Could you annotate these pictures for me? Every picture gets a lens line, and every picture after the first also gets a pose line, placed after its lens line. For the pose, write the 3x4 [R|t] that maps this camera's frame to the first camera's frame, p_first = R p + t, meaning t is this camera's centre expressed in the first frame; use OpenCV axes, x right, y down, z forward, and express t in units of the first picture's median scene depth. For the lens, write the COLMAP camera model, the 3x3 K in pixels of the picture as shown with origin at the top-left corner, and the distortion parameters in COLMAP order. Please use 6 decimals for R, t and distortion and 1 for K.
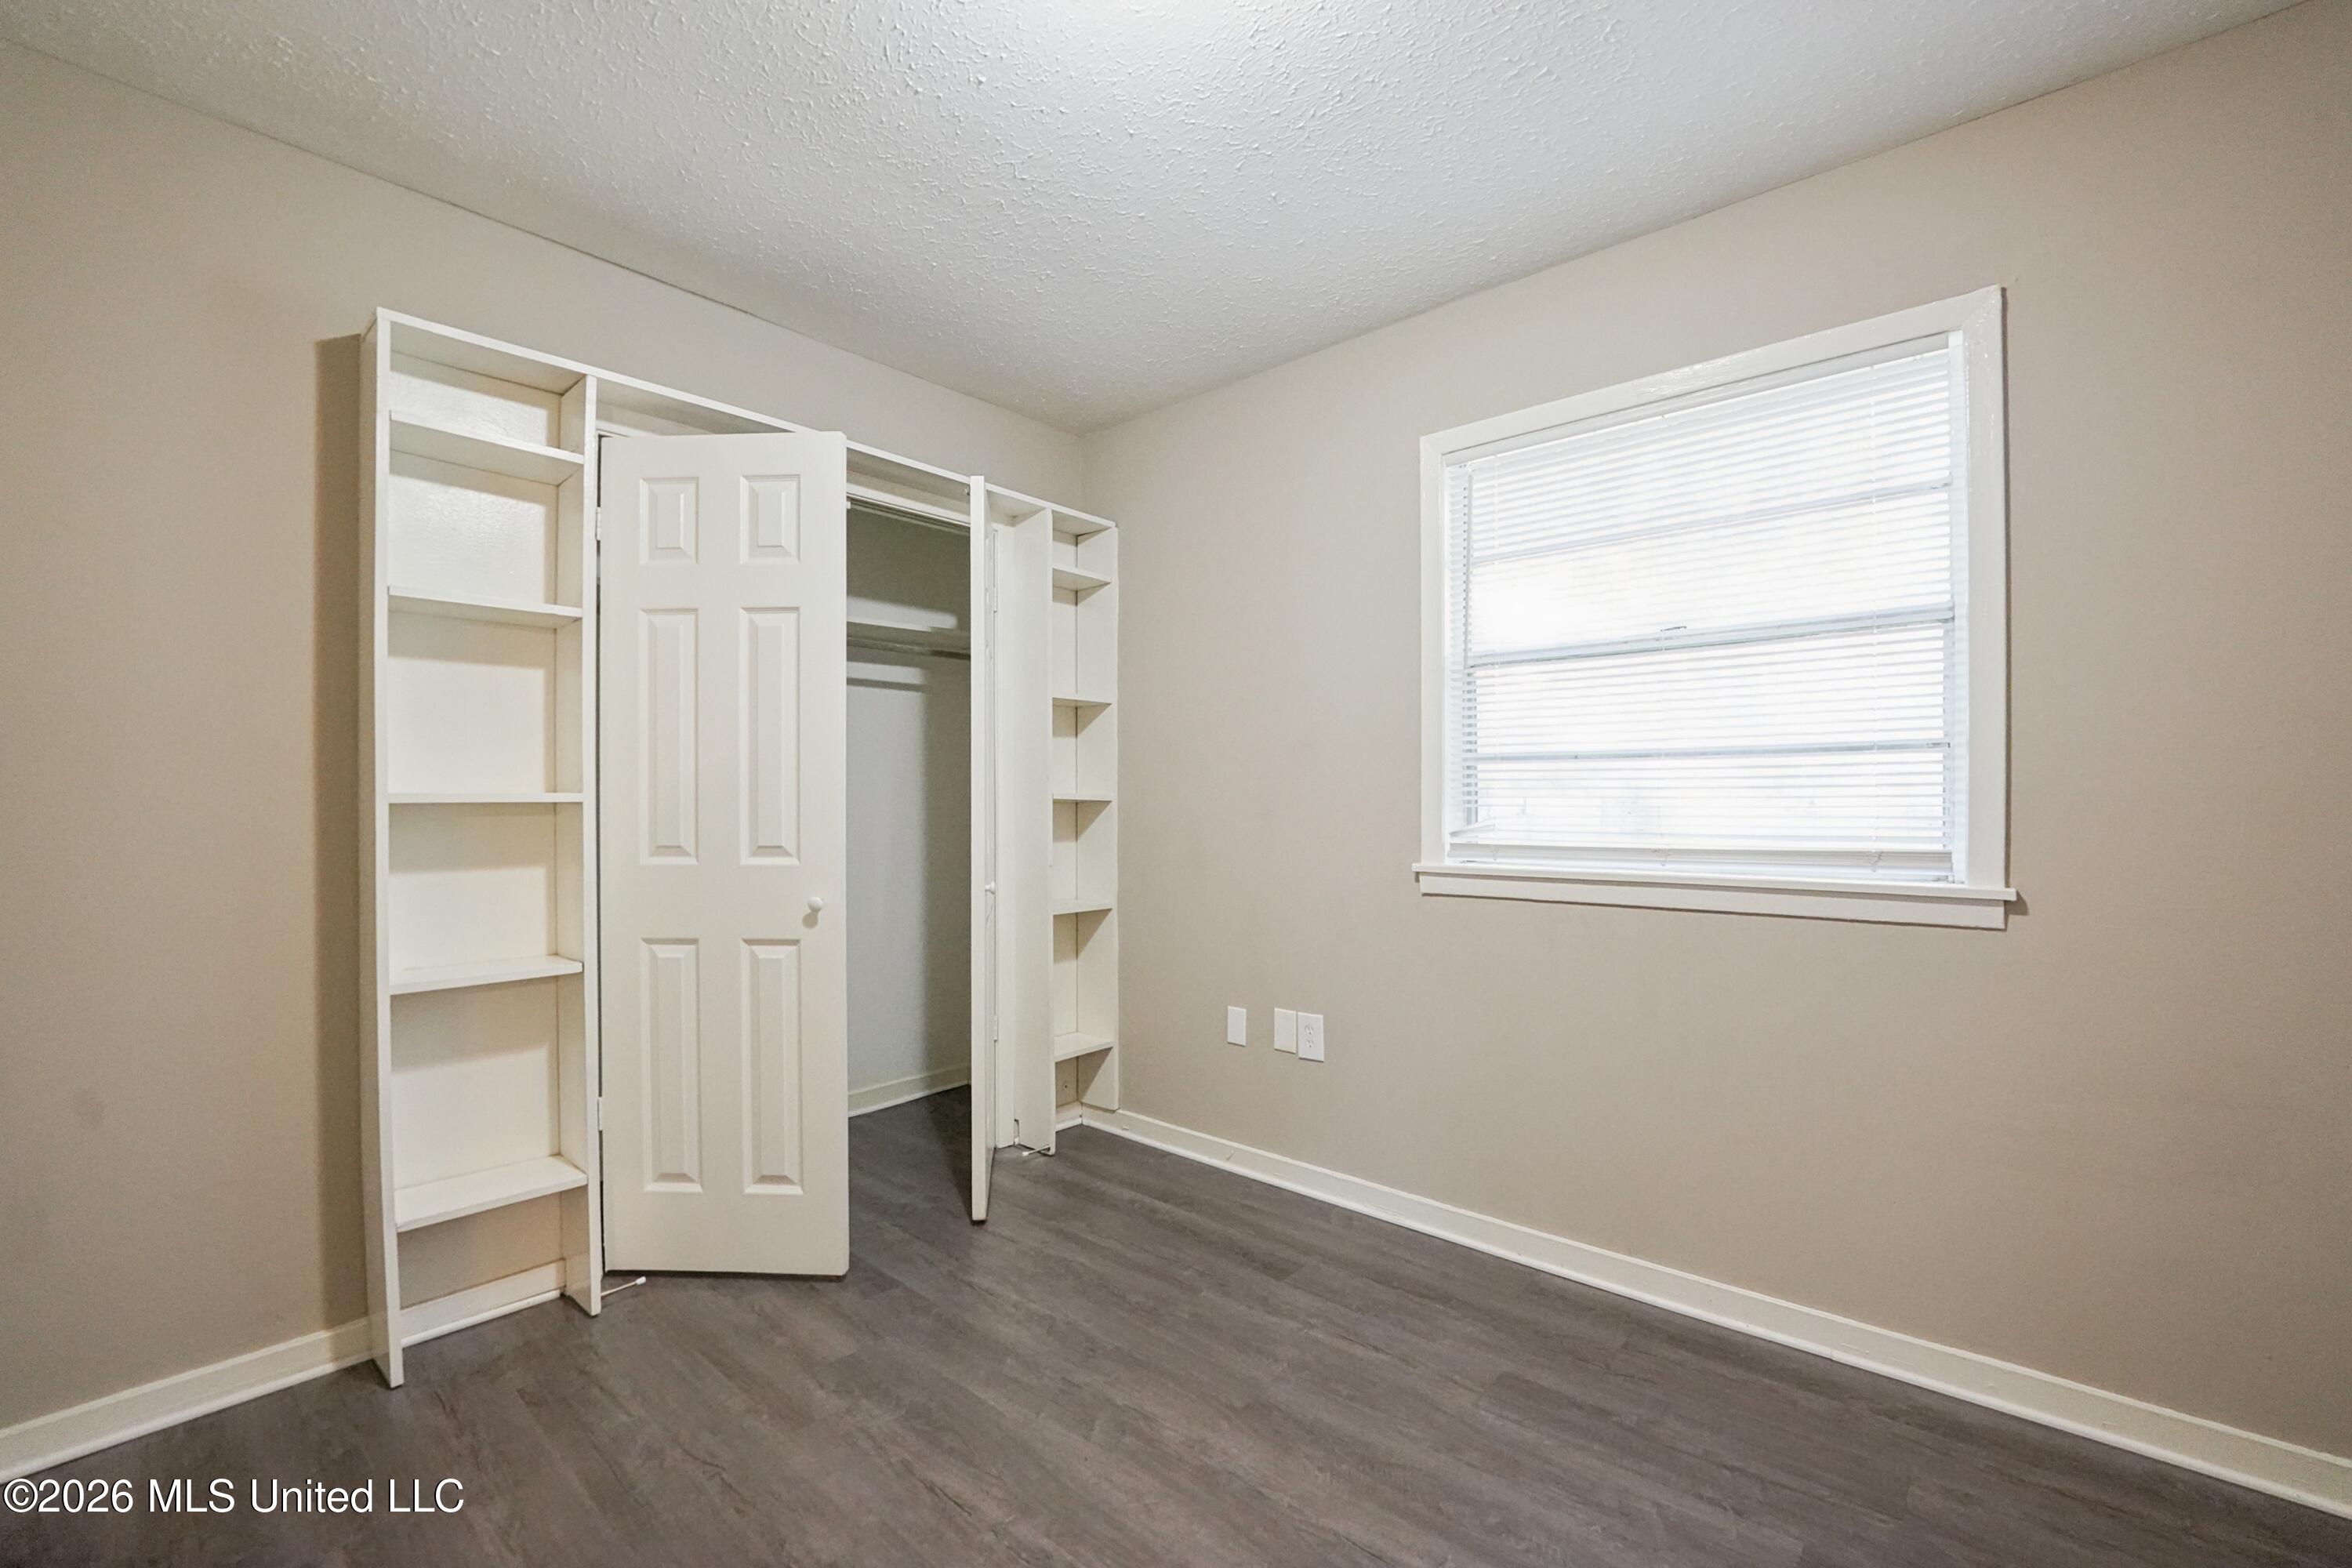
lens RADIAL K [[1001.5, 0, 1170.3], [0, 1001.5, 795.2], [0, 0, 1]] dist [-0.023288, -0.000013]
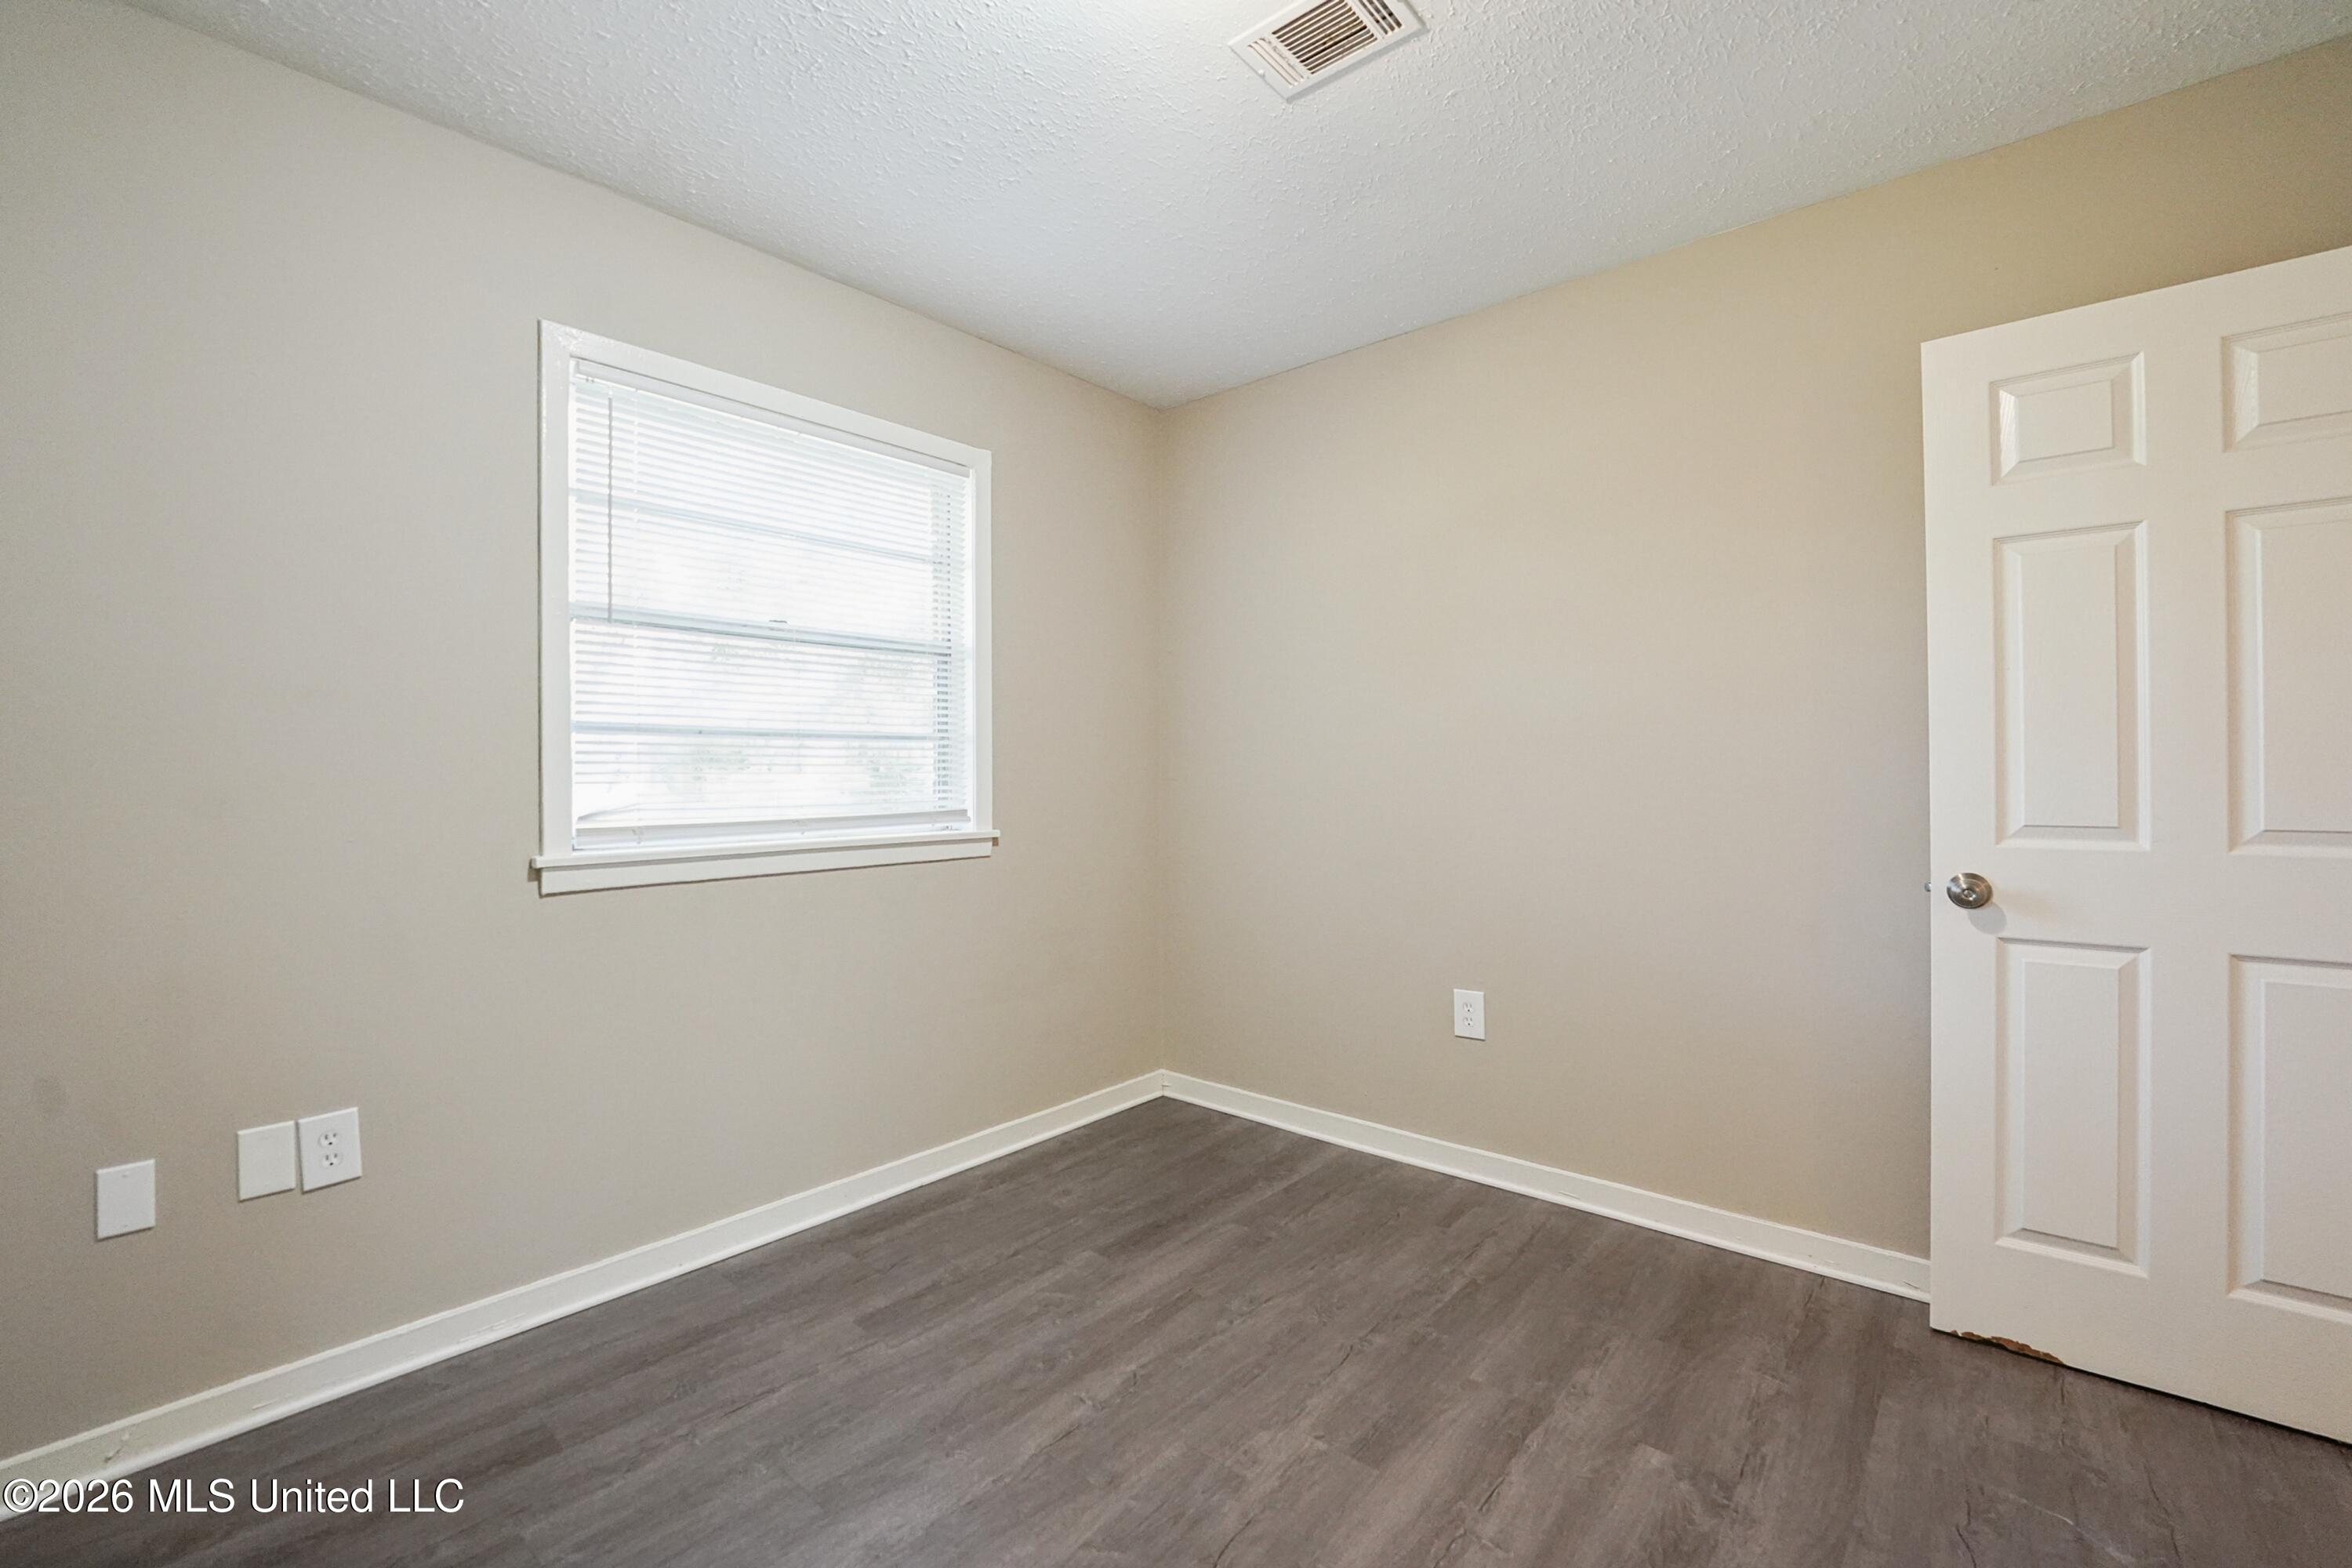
lens RADIAL K [[935.5, 0, 1235.3], [0, 935.5, 769.3], [0, 0, 1]] dist [-0.032394, 0.000136]
pose [[-0.039001, 0.006785, 0.999216, -0.610607], [0.003712, 0.999971, -0.006646, 0.006840], [-0.999232, 0.003450, -0.039025, 0.594194]]
